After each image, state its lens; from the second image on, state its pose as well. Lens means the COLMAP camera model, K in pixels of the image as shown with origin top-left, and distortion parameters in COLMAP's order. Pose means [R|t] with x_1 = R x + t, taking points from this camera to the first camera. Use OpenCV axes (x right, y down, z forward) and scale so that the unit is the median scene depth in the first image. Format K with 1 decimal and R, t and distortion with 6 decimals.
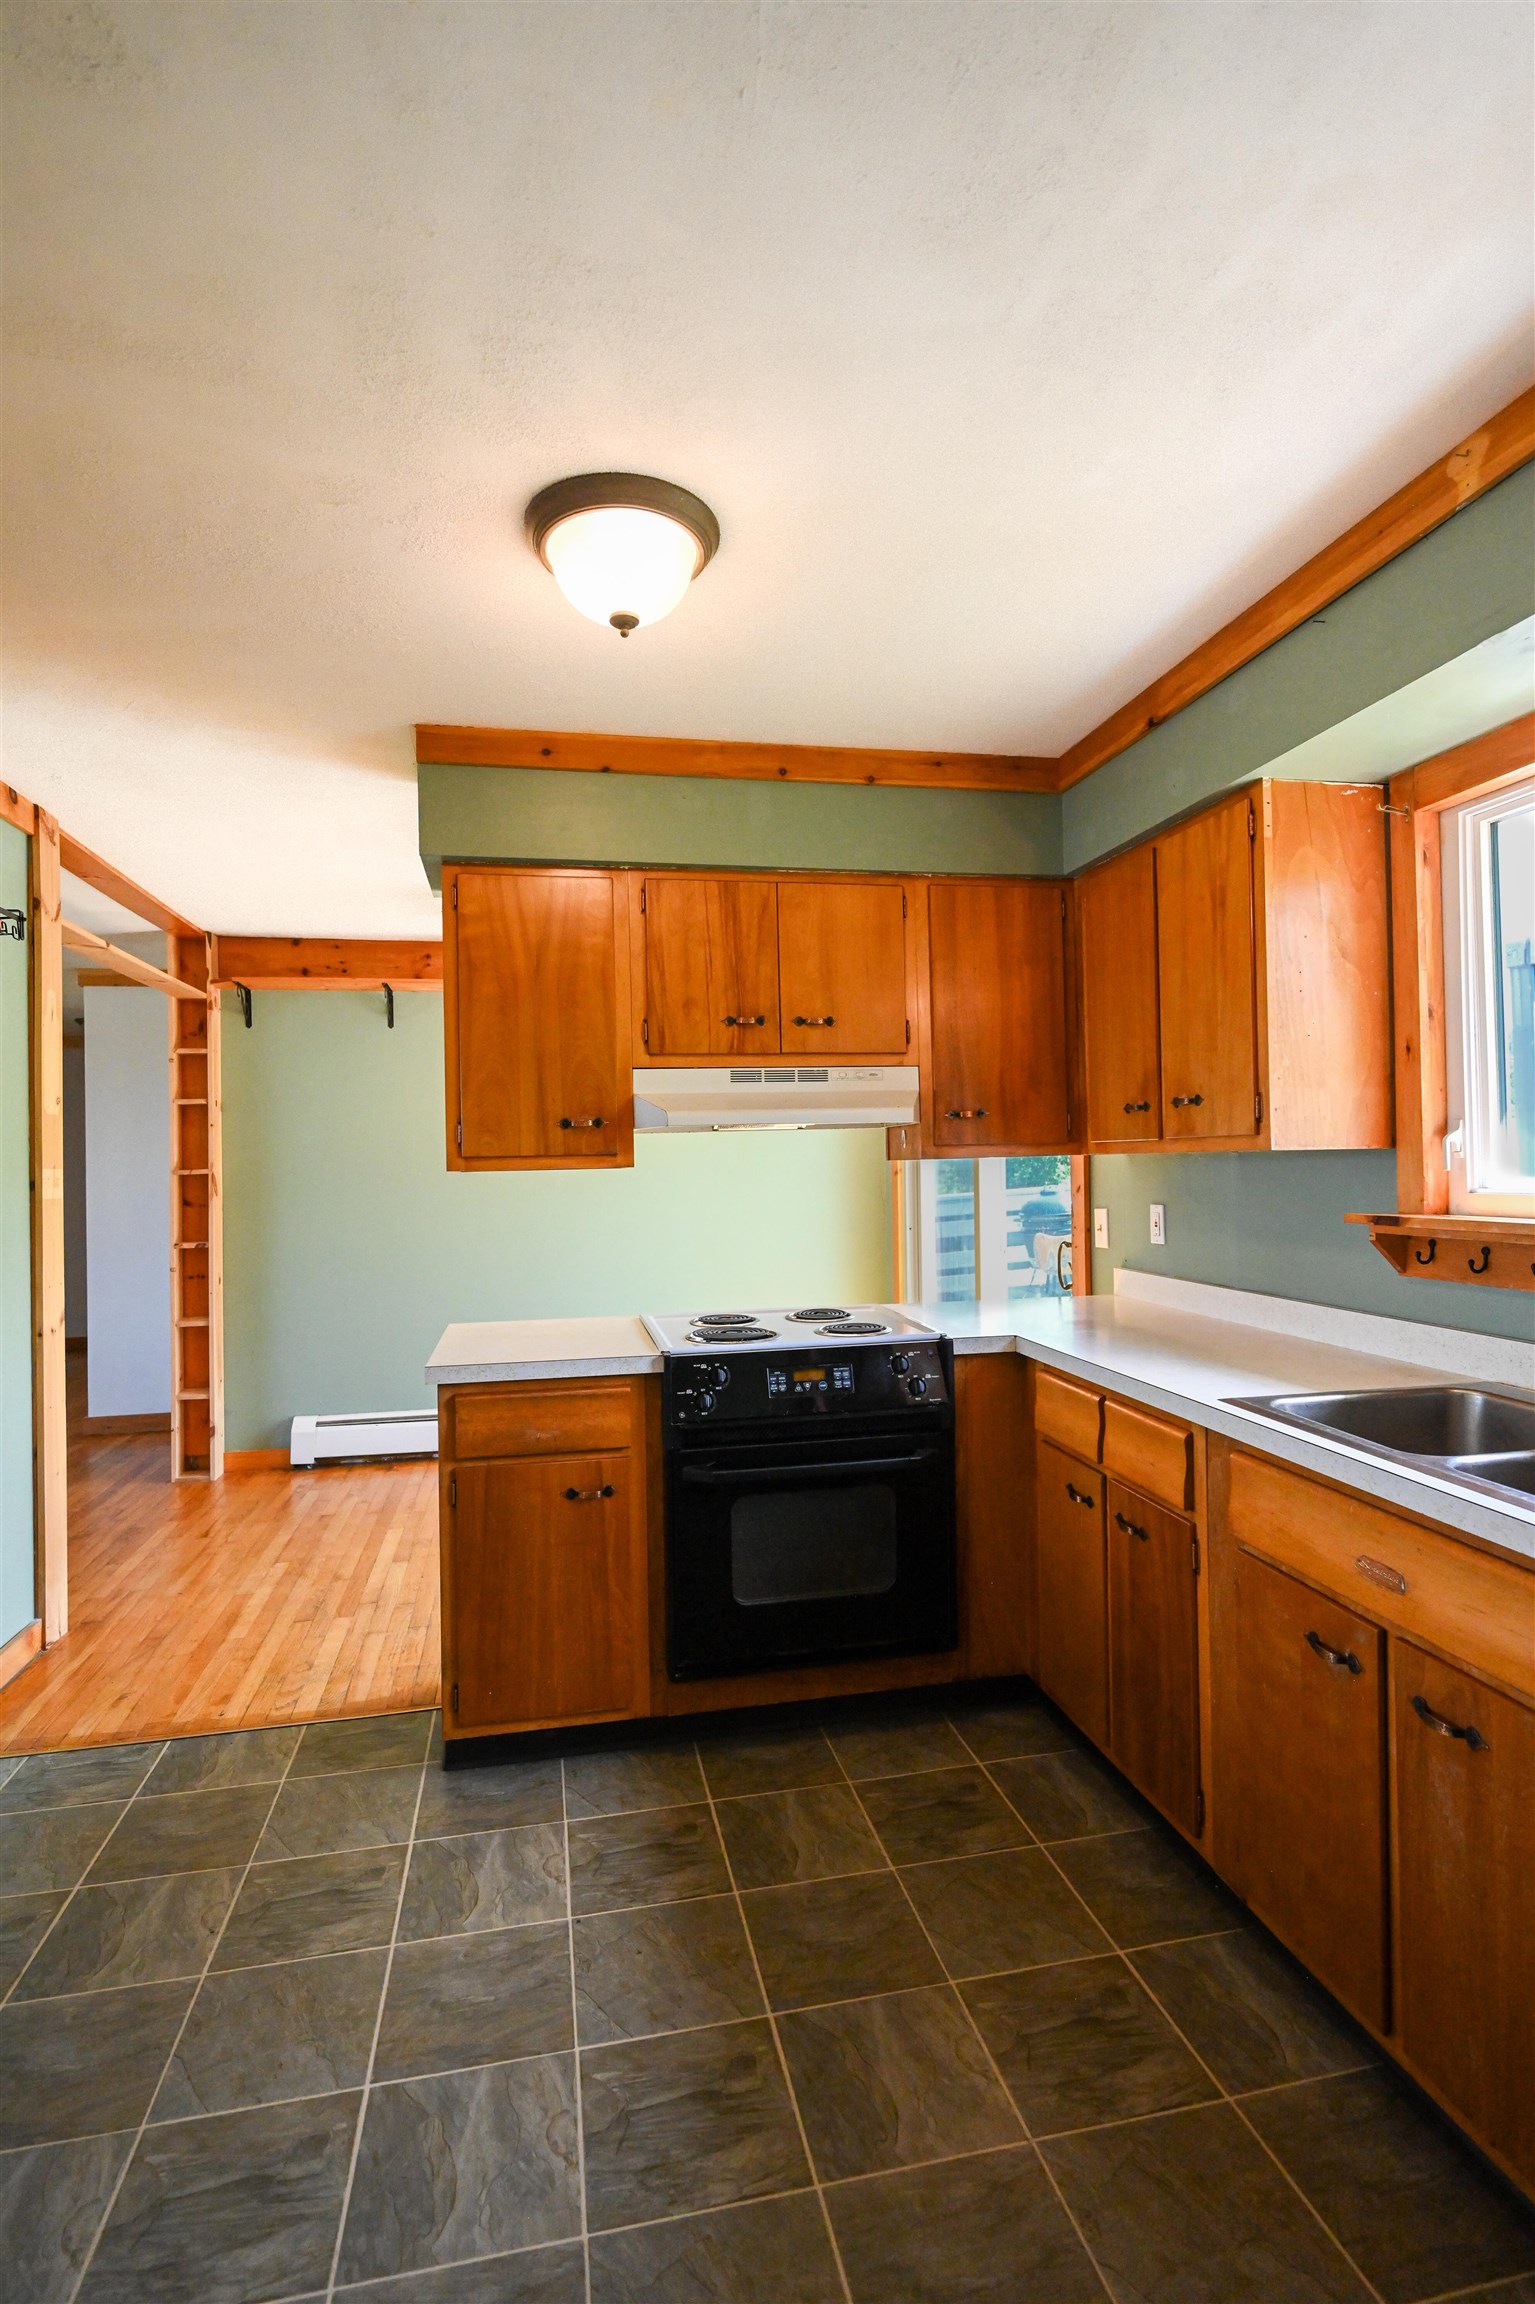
lens RADIAL K [[1079.4, 0, 753.2], [0, 1079.4, 1147.0], [0, 0, 1]] dist [-0.009067, 0.000260]
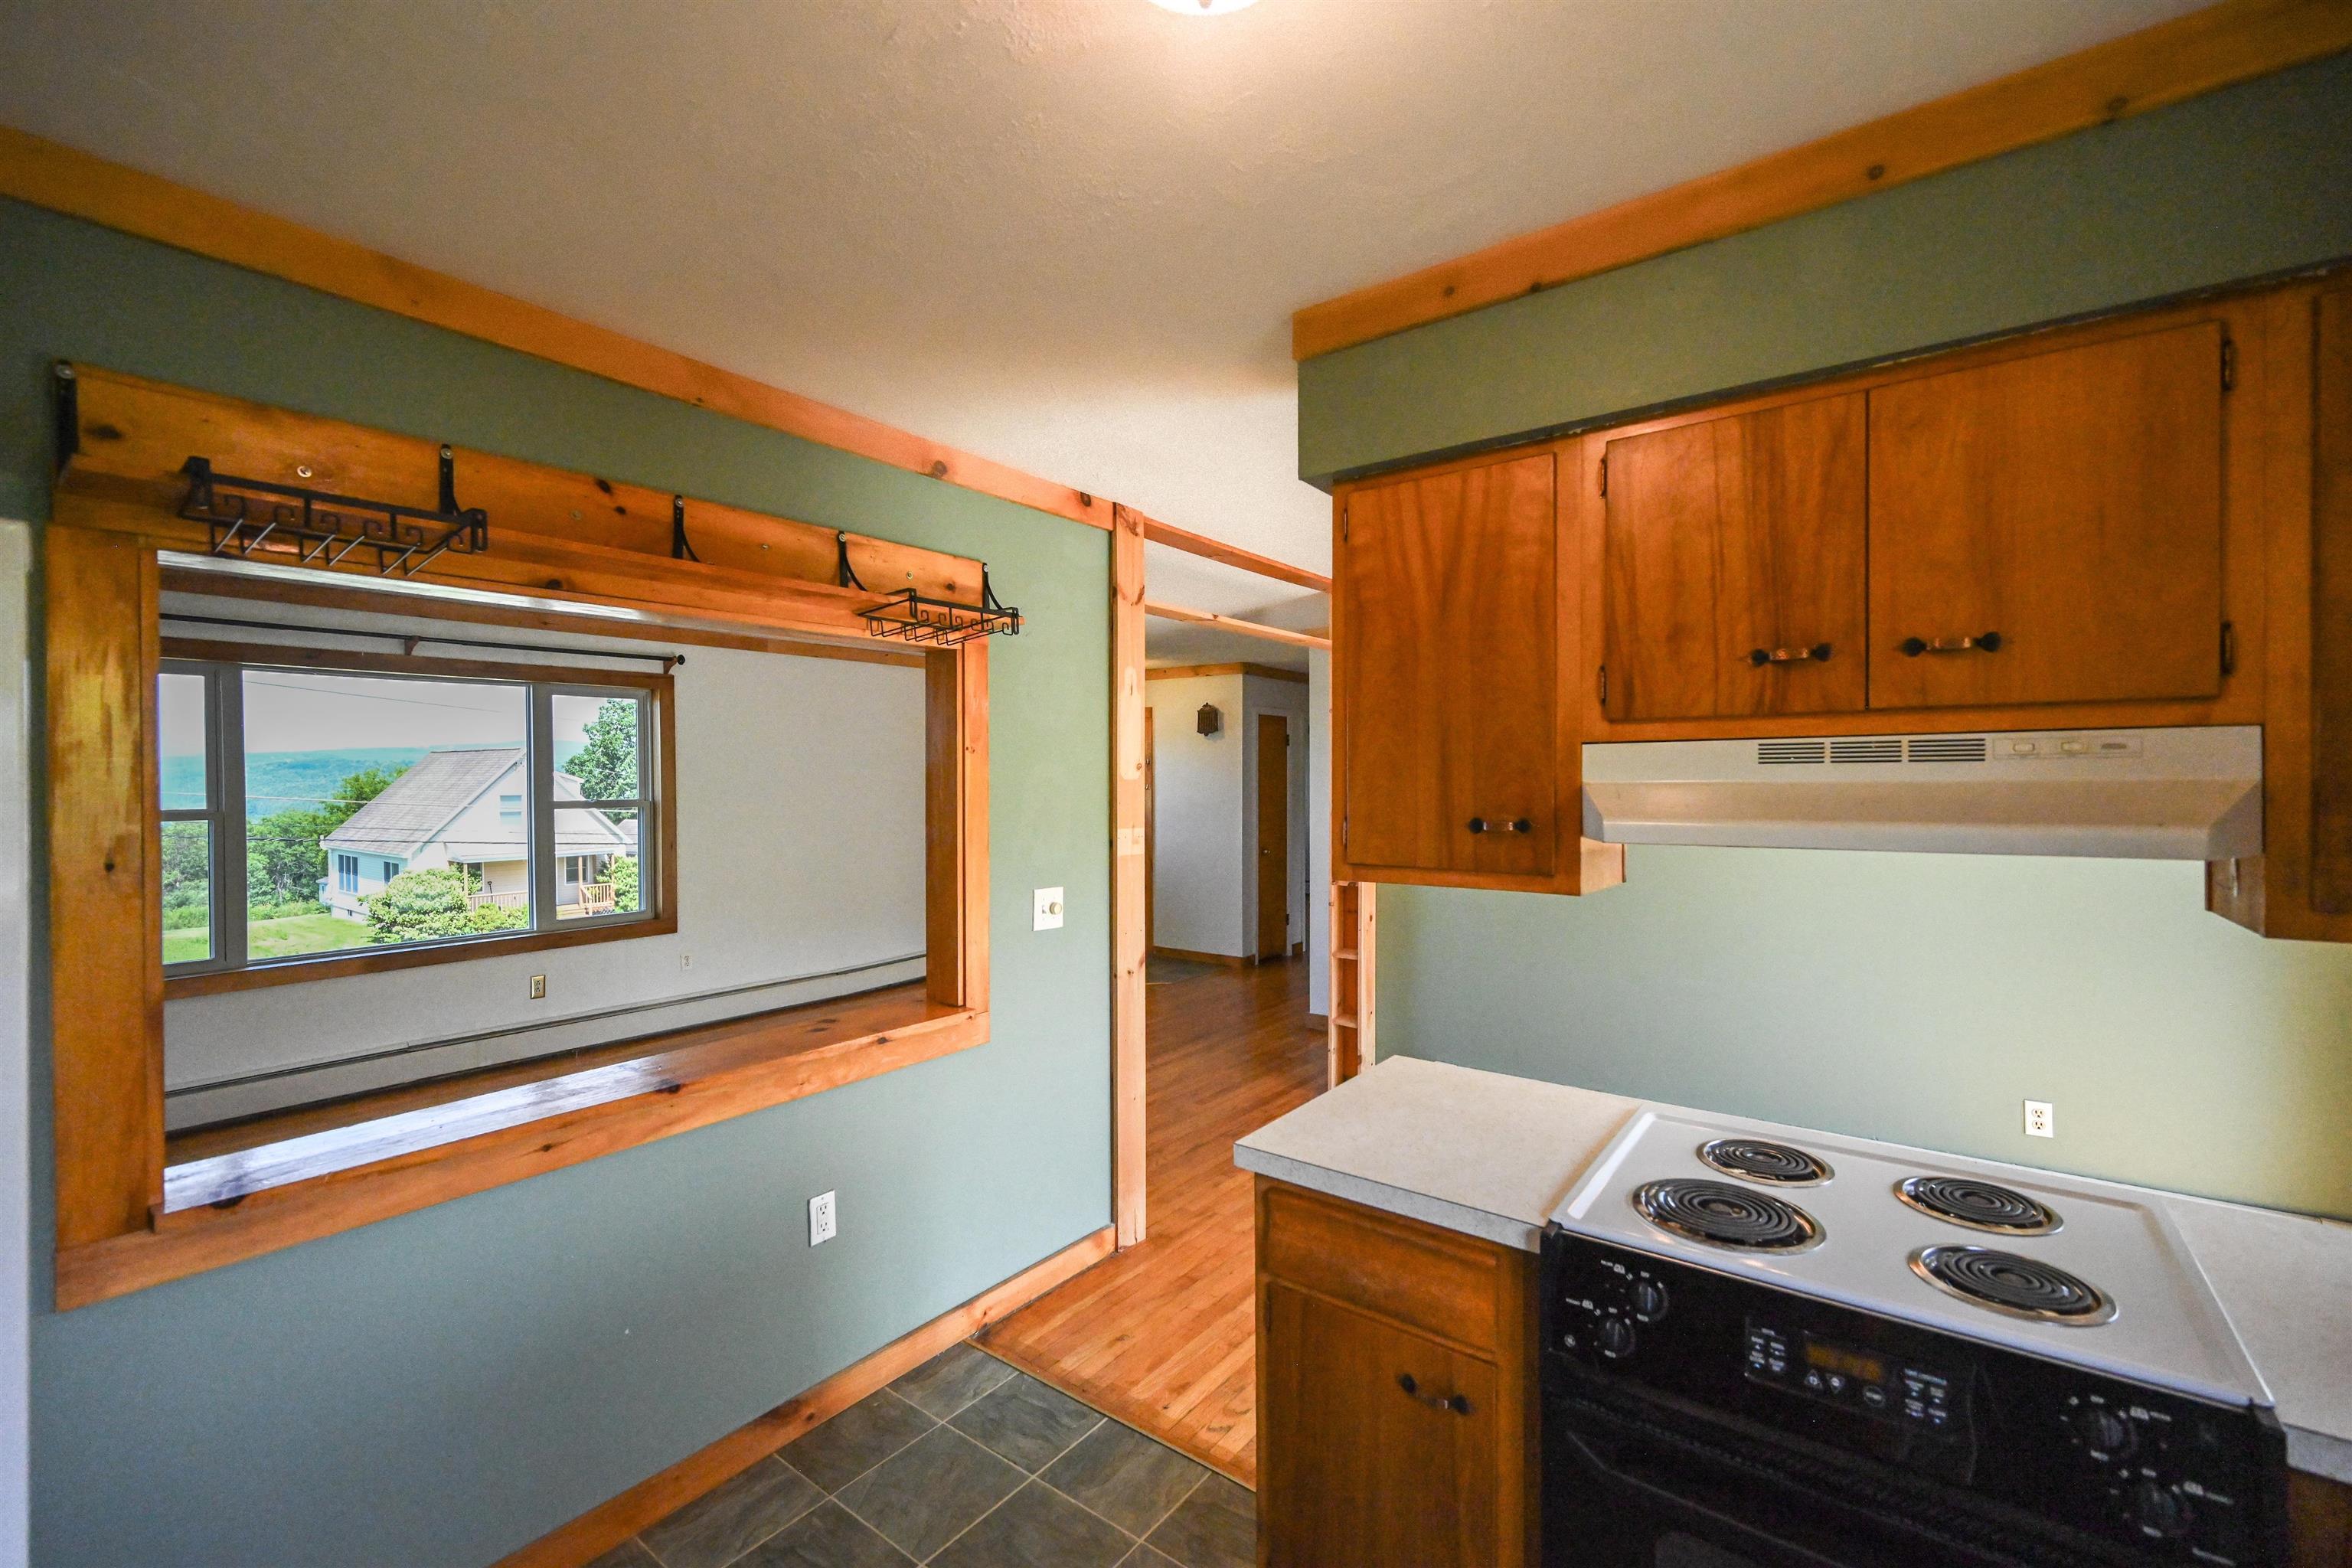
lens RADIAL K [[973.4, 0, 1185.4], [0, 973.4, 783.8], [0, 0, 1]] dist [-0.001051, -0.001083]
pose [[0.671692, 0.022018, -0.740503, 0.156836], [-0.000131, 0.999562, 0.029602, -0.064107], [0.740830, -0.019787, 0.671401, 0.422098]]
